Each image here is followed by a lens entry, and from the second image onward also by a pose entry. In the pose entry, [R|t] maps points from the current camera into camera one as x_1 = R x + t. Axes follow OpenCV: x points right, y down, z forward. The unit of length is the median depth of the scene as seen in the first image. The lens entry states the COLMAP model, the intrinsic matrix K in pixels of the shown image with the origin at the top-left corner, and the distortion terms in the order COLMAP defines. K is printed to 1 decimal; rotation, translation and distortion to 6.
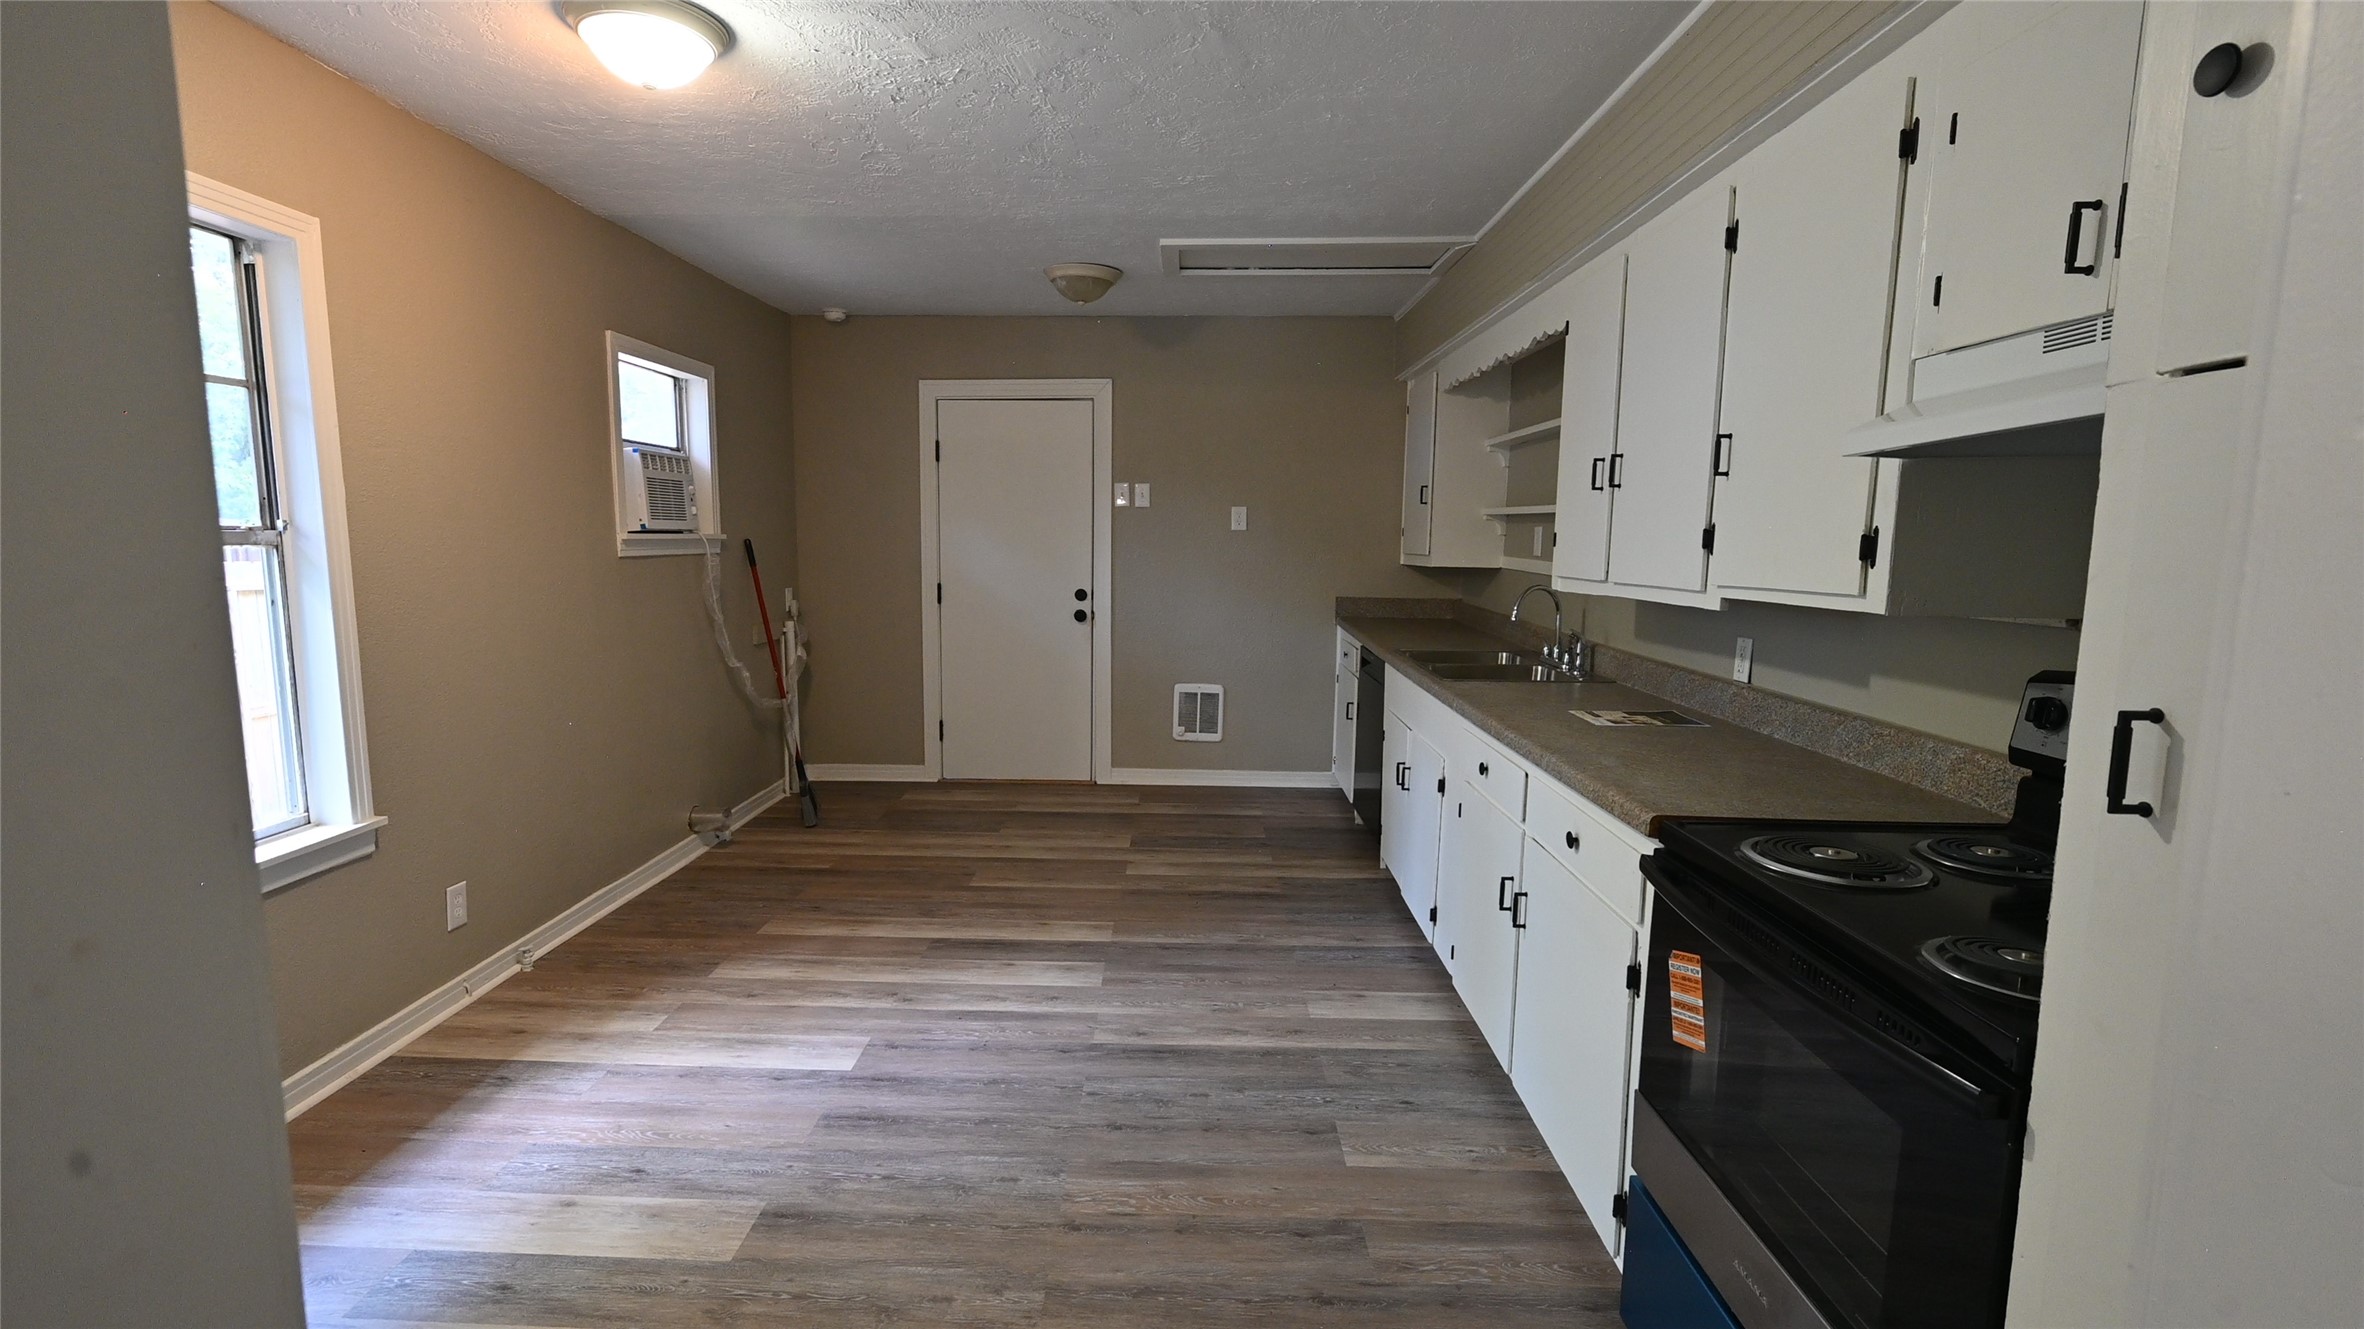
lens RADIAL K [[1062.5, 0, 1143.9], [0, 1062.5, 655.6], [0, 0, 1]] dist [-0.000948, -0.000242]
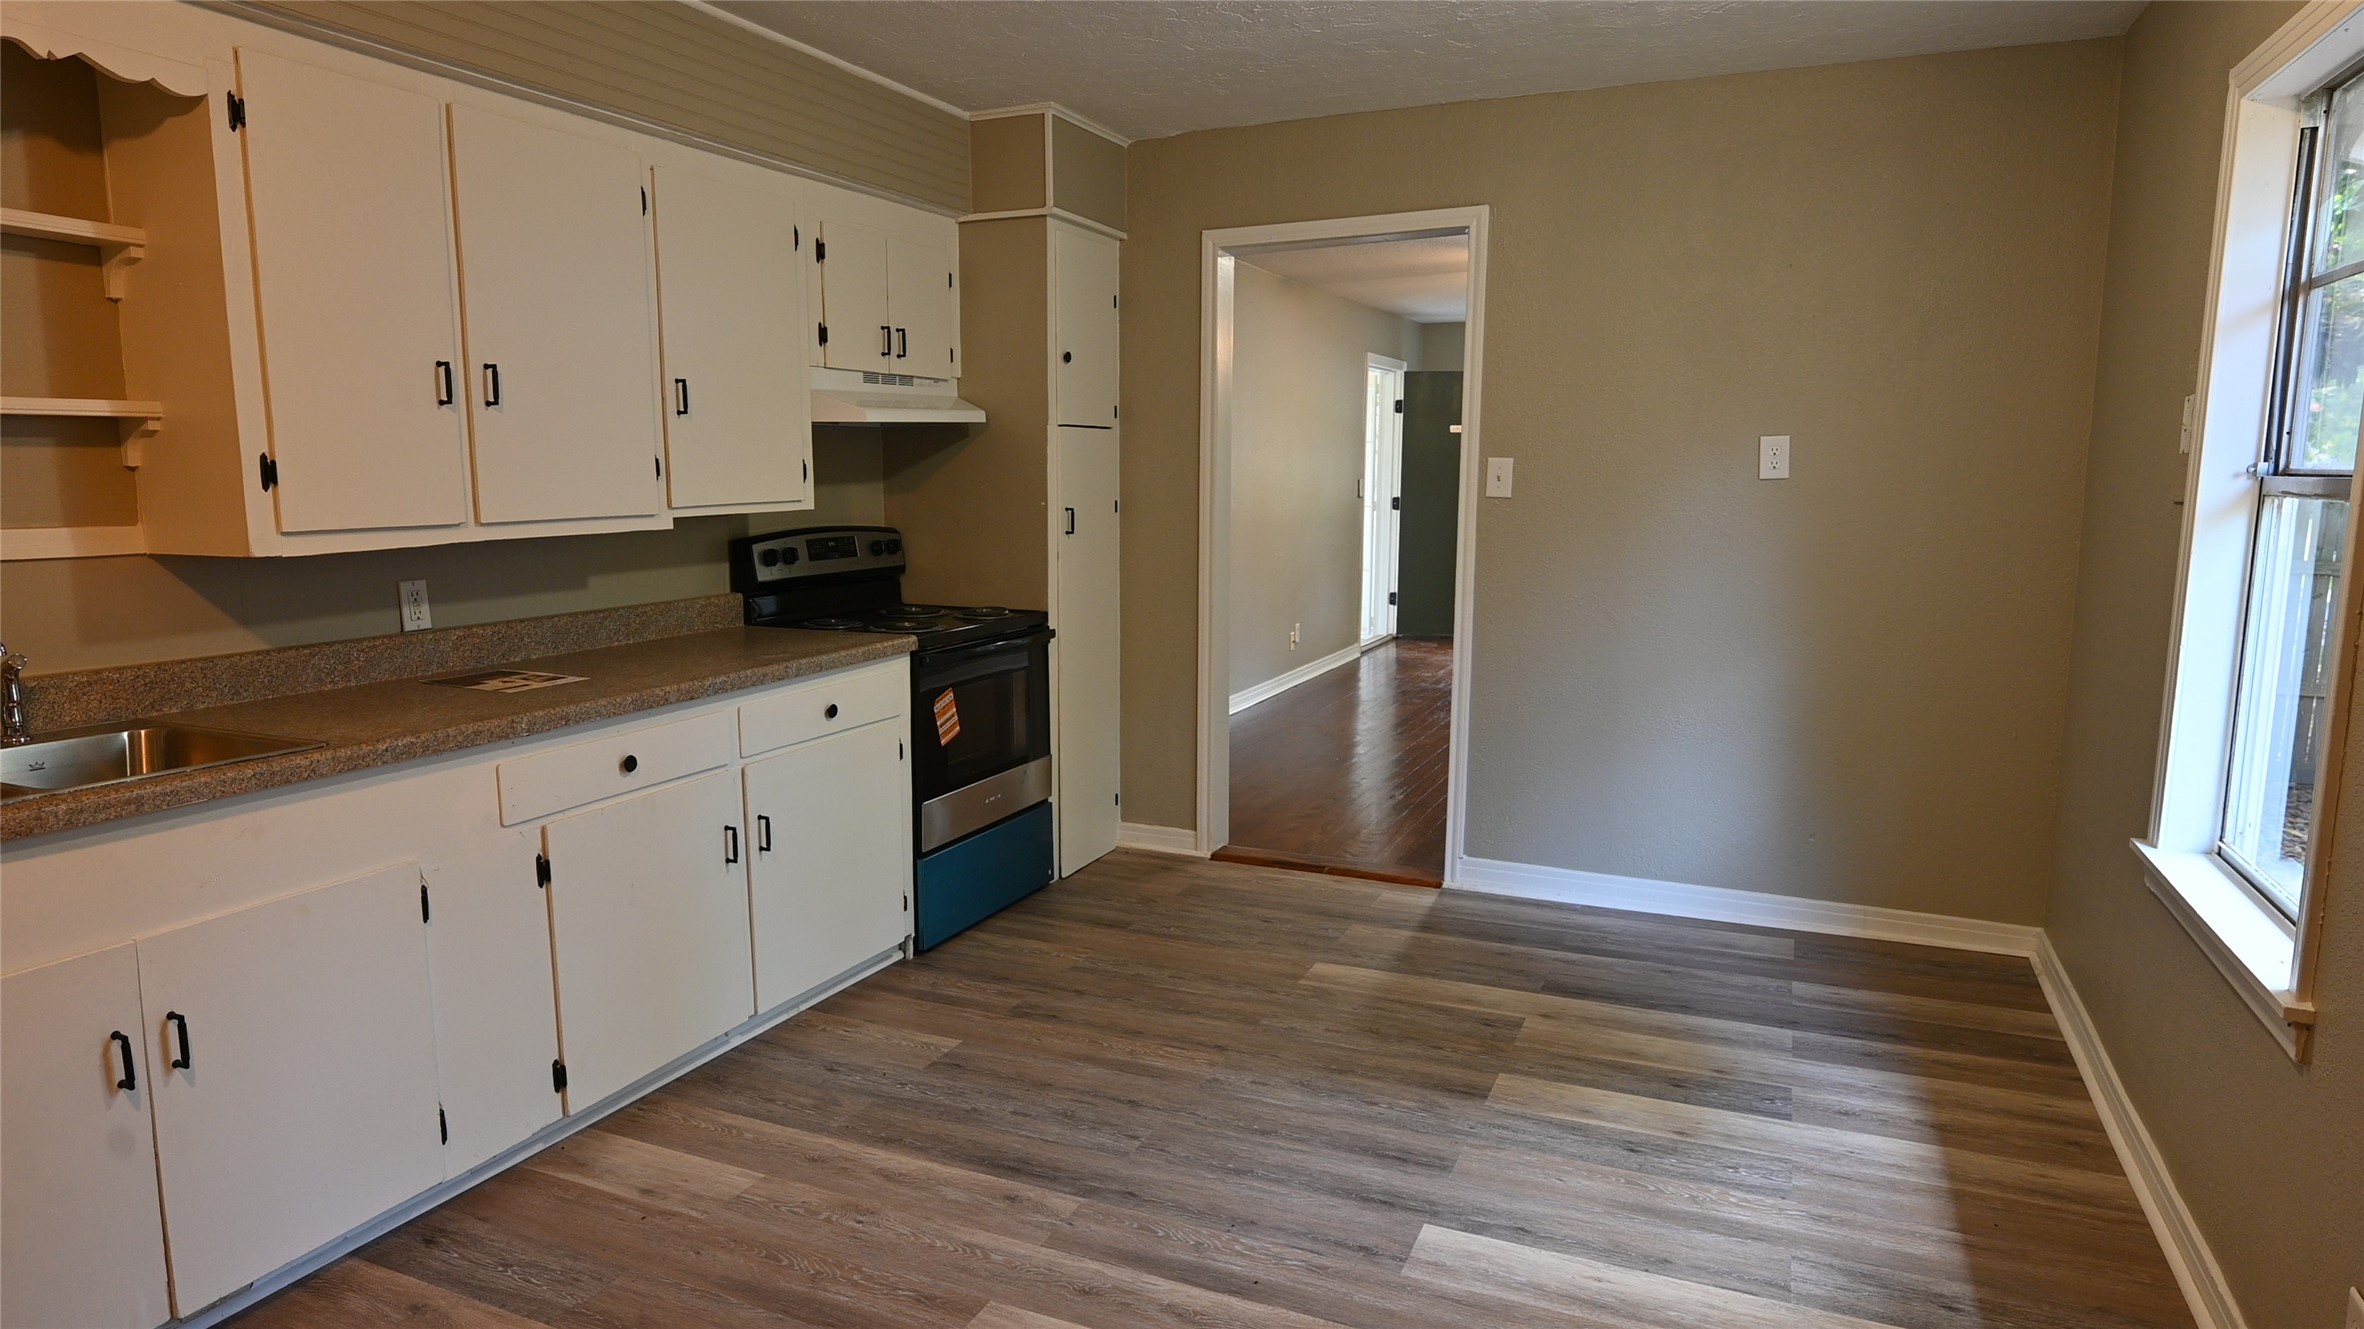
lens RADIAL K [[1387.8, 0, 1159.1], [0, 1387.8, 664.8], [0, 0, 1]] dist [-0.002689, 0.000737]
pose [[-0.928288, -0.061672, 0.366713, -0.450892], [0.033578, 0.968222, 0.247828, -0.222425], [-0.370344, 0.242369, -0.896718, 1.903264]]
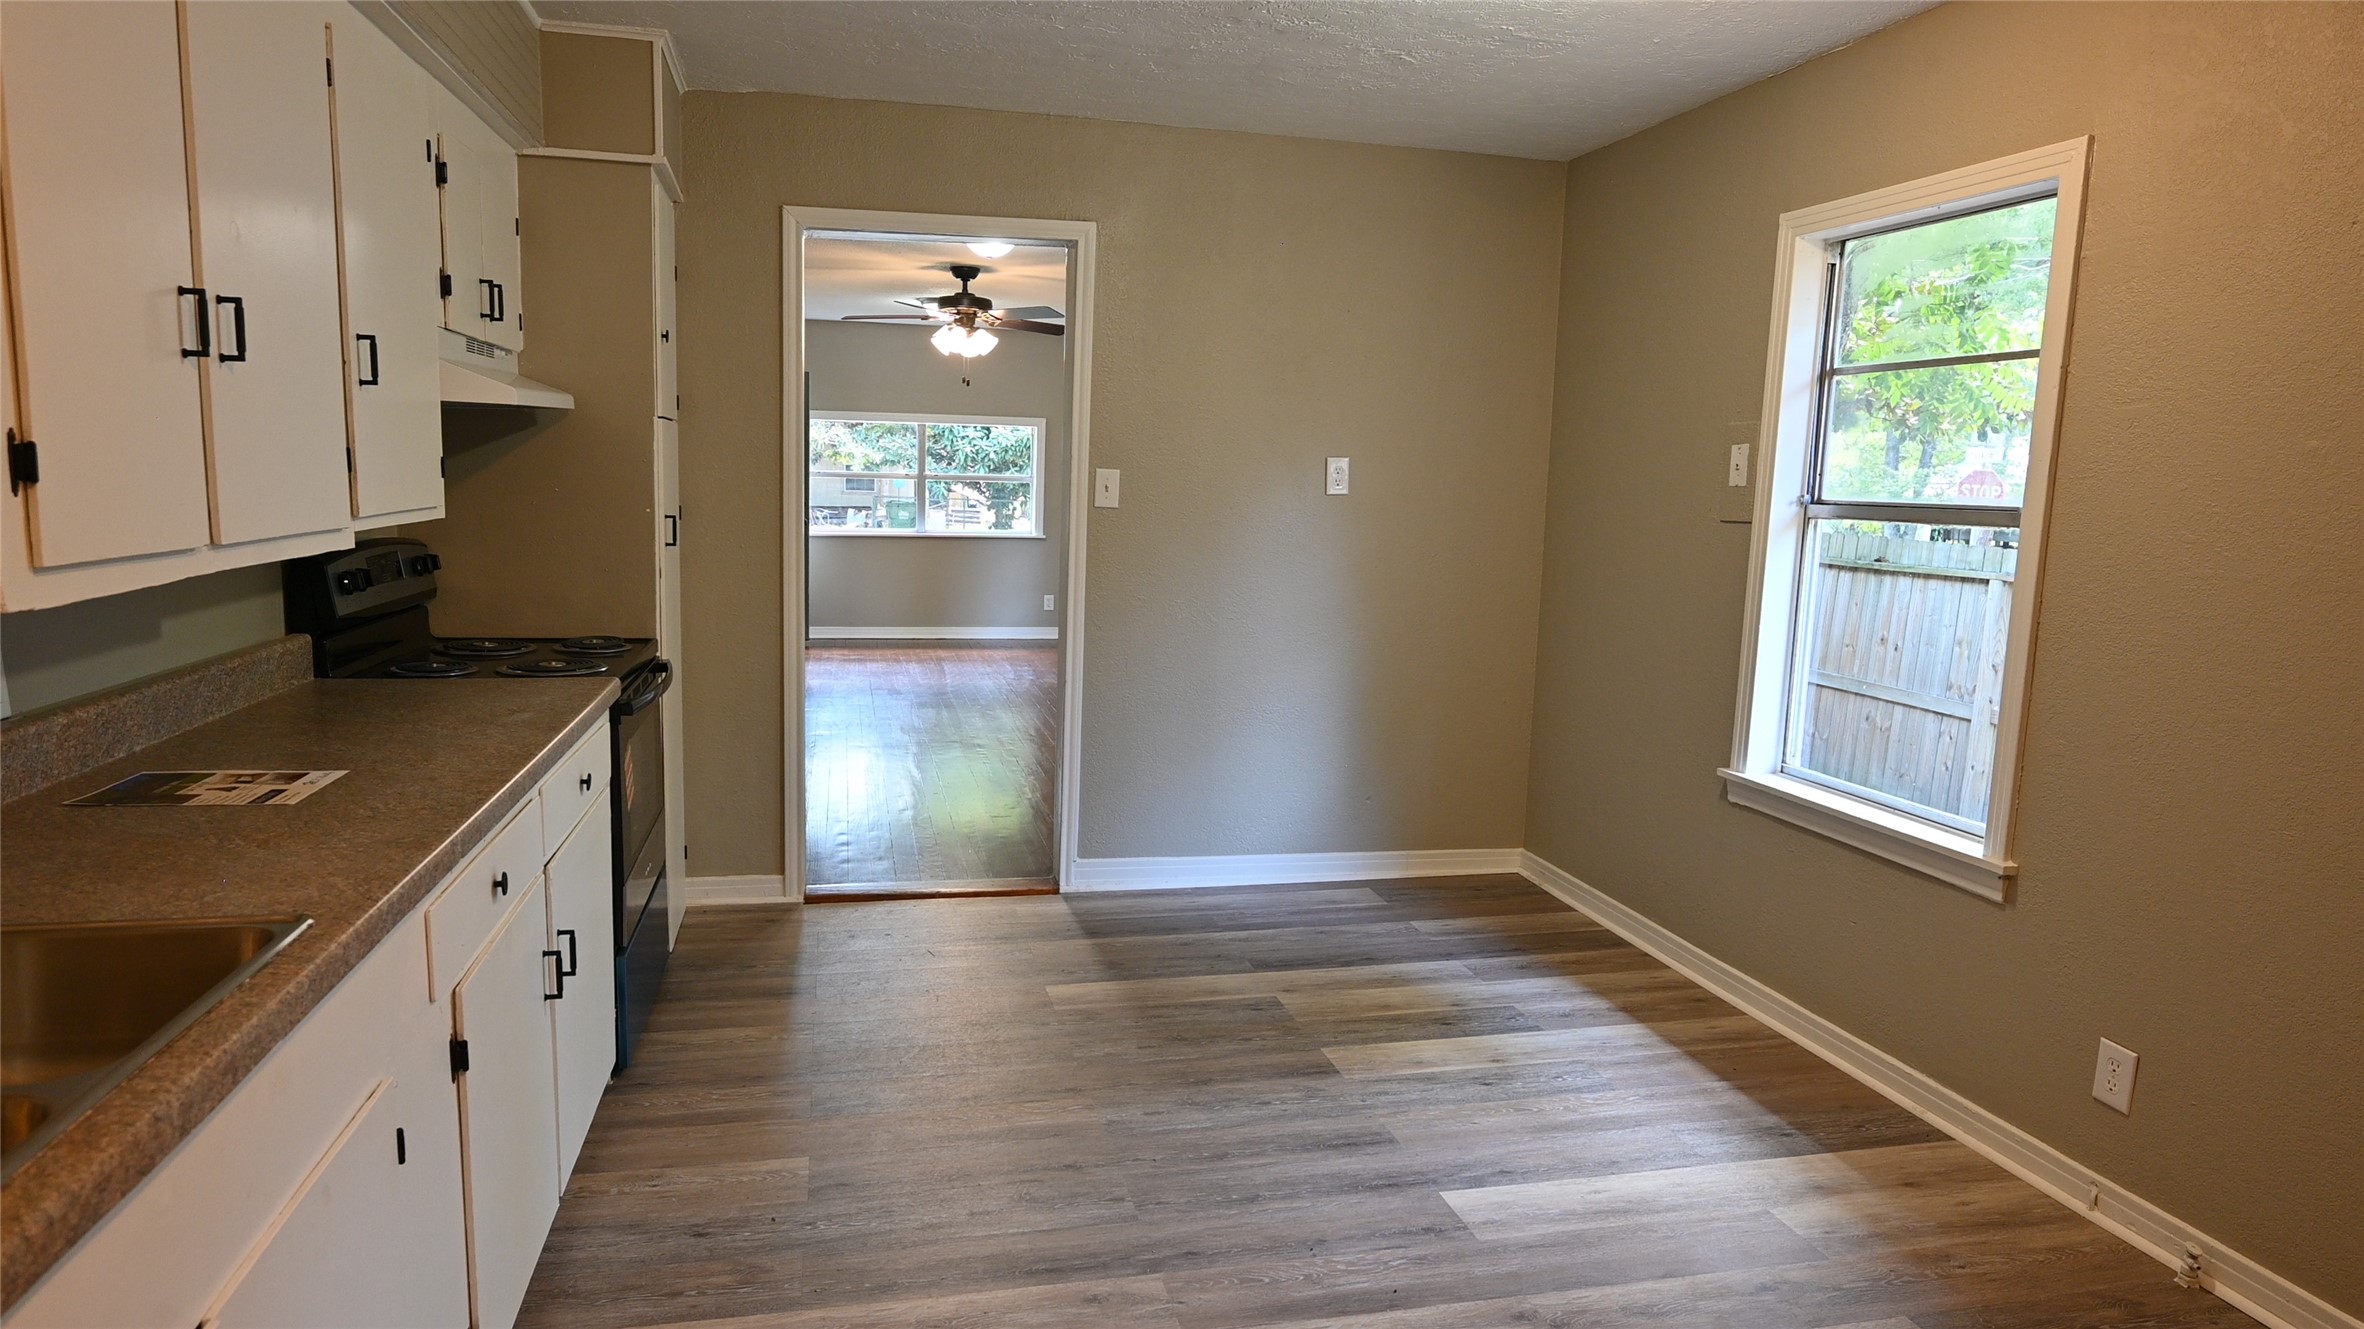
lens RADIAL K [[1387.8, 0, 1159.1], [0, 1387.8, 664.8], [0, 0, 1]] dist [-0.002689, 0.000737]
pose [[-0.964572, -0.000270, -0.263818, 0.193849], [-0.065632, 0.968806, 0.238973, -0.216807], [0.255524, 0.247821, -0.934501, 1.881492]]
